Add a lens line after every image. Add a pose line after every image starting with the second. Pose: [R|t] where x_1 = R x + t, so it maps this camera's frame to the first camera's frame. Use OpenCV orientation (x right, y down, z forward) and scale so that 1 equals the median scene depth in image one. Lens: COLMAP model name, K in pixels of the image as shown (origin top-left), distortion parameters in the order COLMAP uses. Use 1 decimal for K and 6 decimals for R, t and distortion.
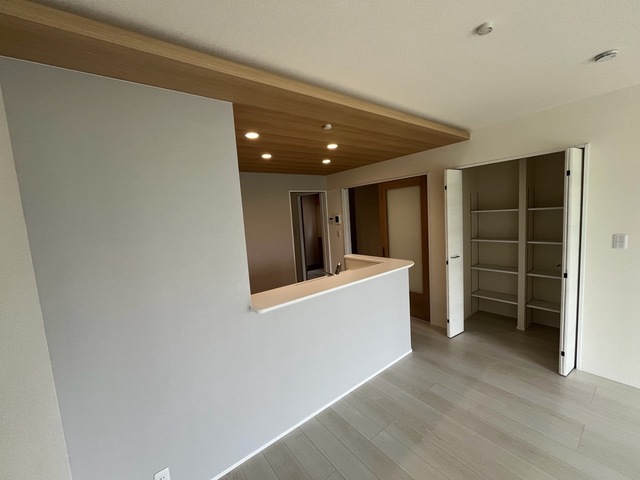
lens RADIAL K [[258.7, 0, 320.0], [0, 258.7, 240.0], [0, 0, 1]] dist [-0.001350, -0.000217]
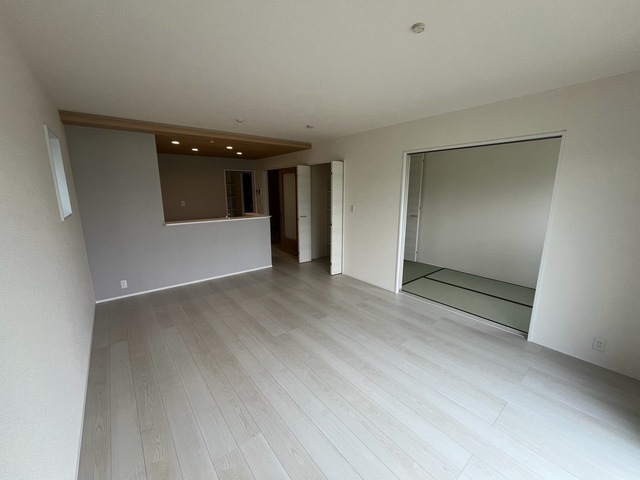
lens RADIAL K [[258.7, 0, 320.0], [0, 258.7, 240.0], [0, 0, 1]] dist [-0.001350, -0.000217]
pose [[0.997778, 0.060320, 0.028300, 0.602671], [-0.062716, 0.993668, 0.093222, 0.053326], [-0.022498, -0.094790, 0.995243, -0.763258]]
